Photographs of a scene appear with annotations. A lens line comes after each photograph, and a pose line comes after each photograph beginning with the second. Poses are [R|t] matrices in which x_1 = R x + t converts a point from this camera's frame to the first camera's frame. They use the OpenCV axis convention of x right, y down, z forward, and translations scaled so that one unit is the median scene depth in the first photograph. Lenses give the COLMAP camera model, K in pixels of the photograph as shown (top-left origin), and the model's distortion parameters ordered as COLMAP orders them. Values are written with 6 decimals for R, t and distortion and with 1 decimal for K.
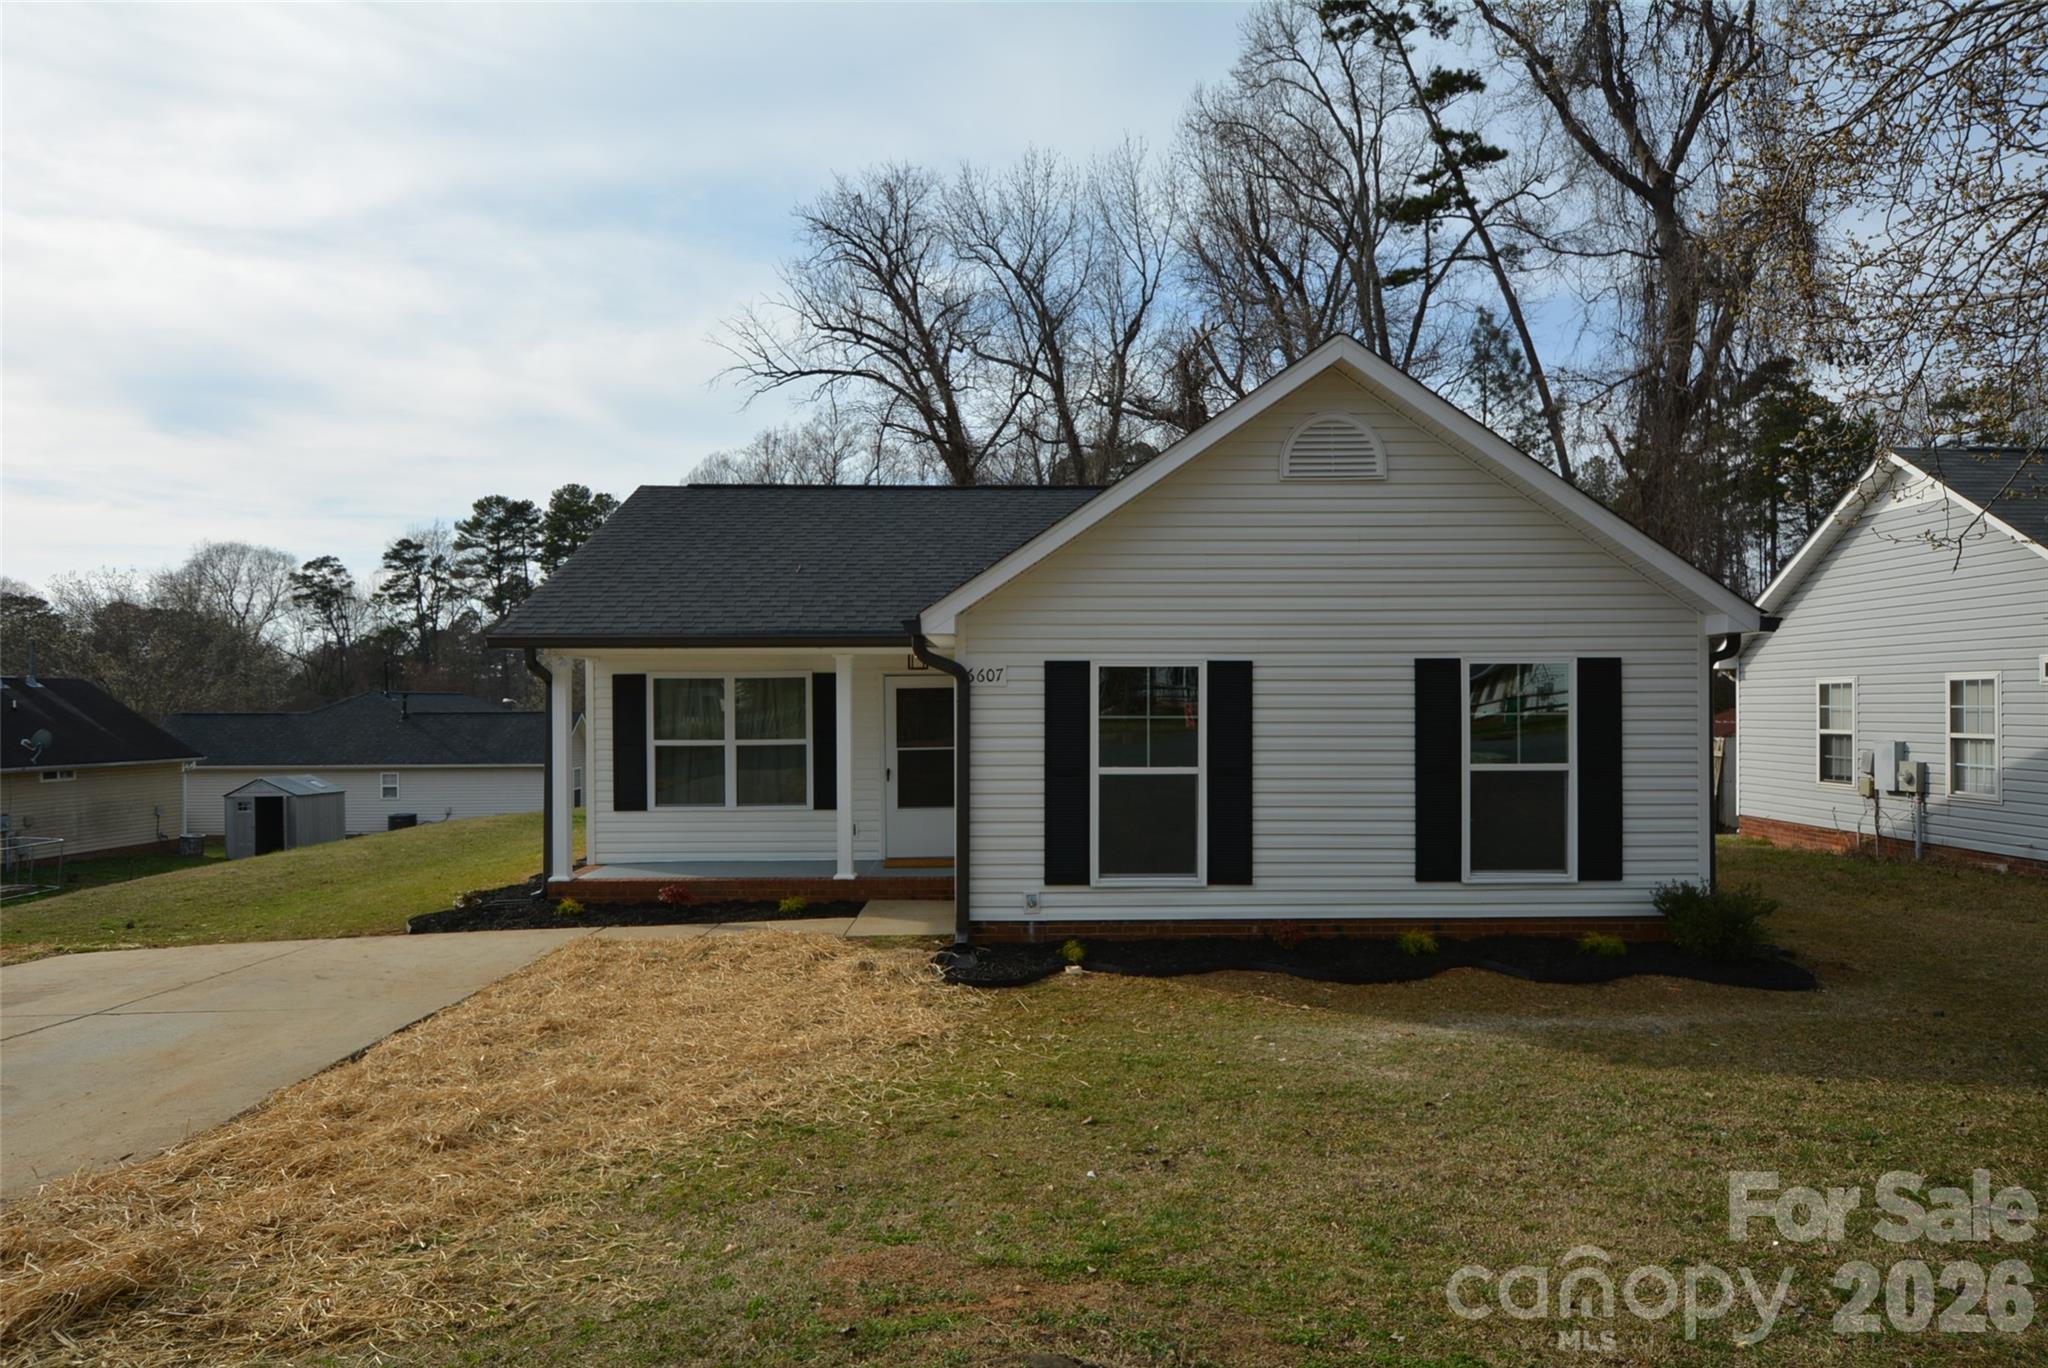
lens RADIAL K [[1189.3, 0, 1025.1], [0, 1189.3, 683.4], [0, 0, 1]] dist [-0.000563, -0.001639]
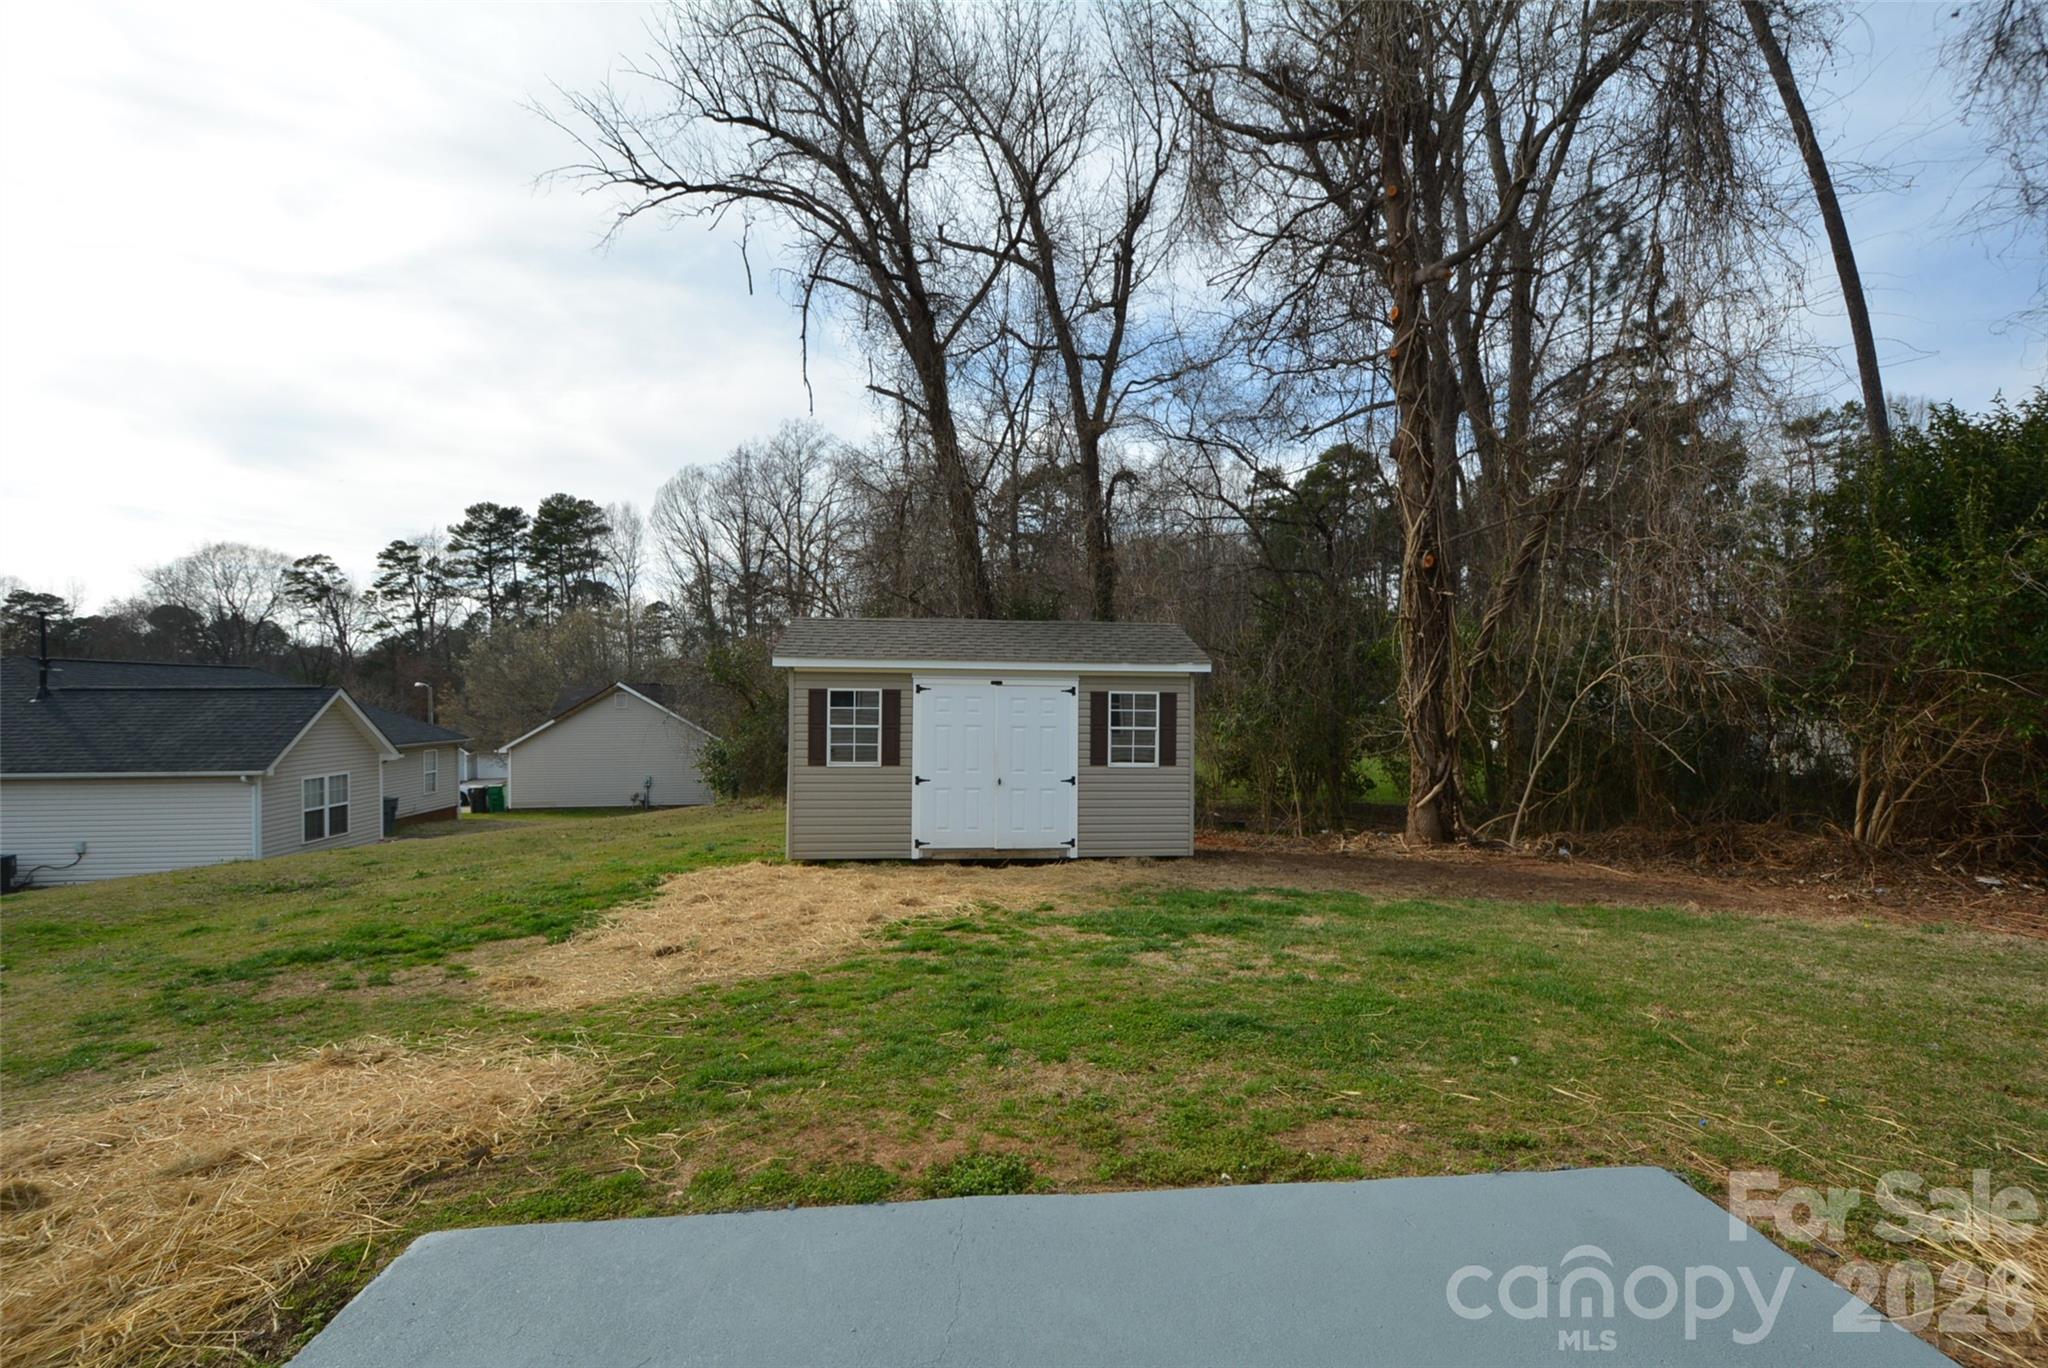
lens RADIAL K [[894.9, 0, 1031.6], [0, 894.9, 699.8], [0, 0, 1]] dist [0.003443, -0.003179]
pose [[0.997014, 0.000538, 0.077222, -0.038231], [-0.002124, 0.999788, 0.020462, 0.023029], [-0.077195, -0.020565, 0.996804, 0.559768]]
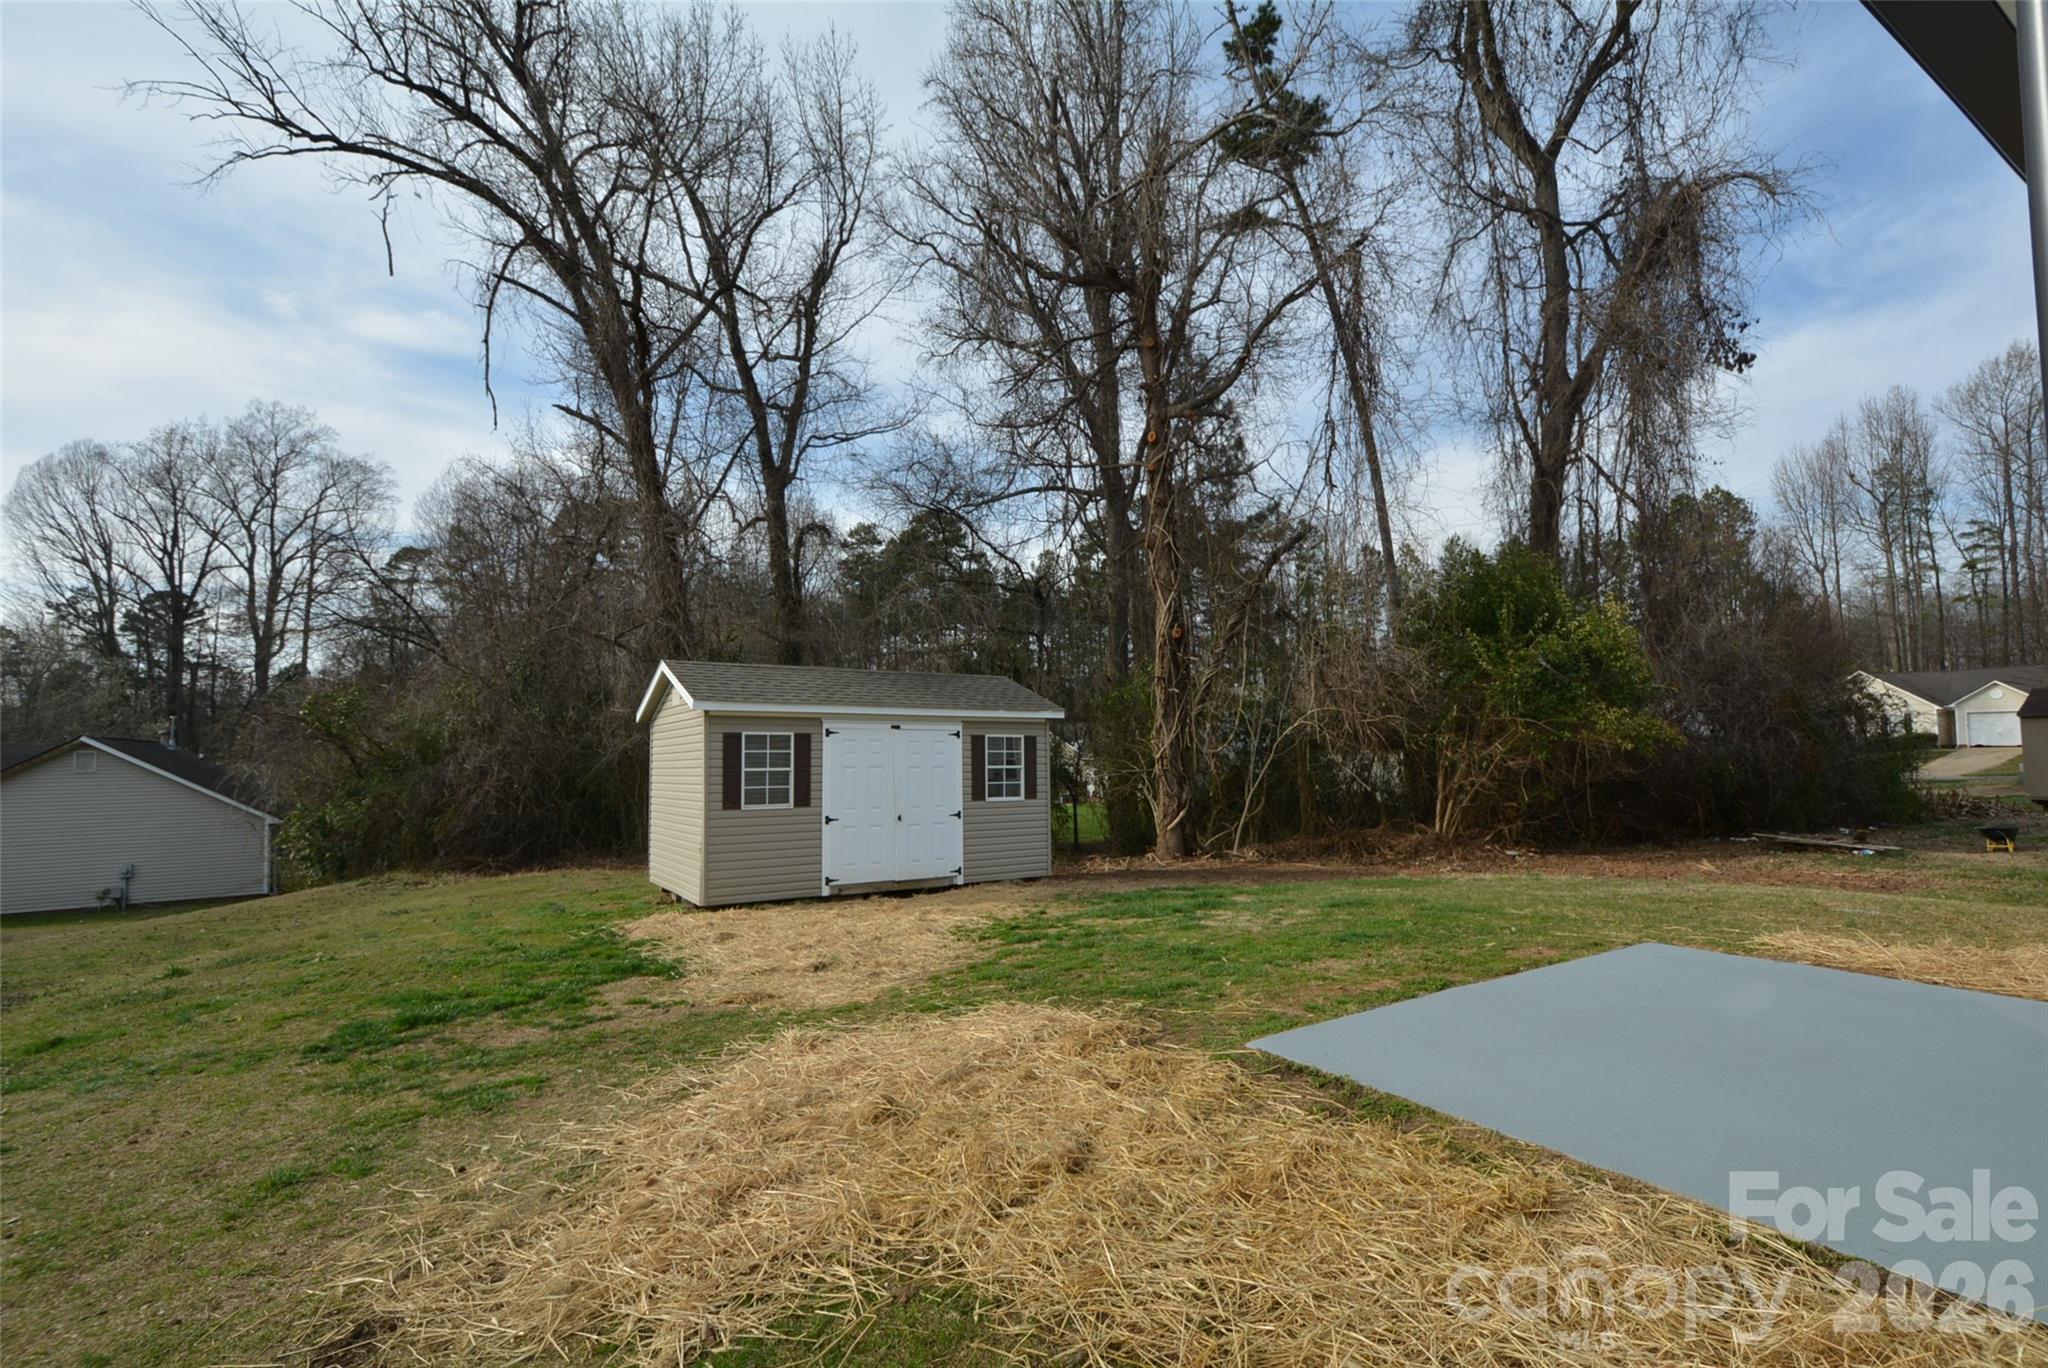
lens RADIAL K [[931.9, 0, 1026.2], [0, 931.9, 696.2], [0, 0, 1]] dist [0.003353, -0.002273]
pose [[0.854356, 0.020577, 0.519281, -0.160829], [0.002107, 0.999070, -0.043055, 0.026941], [-0.519685, 0.037878, 0.853518, 0.544434]]
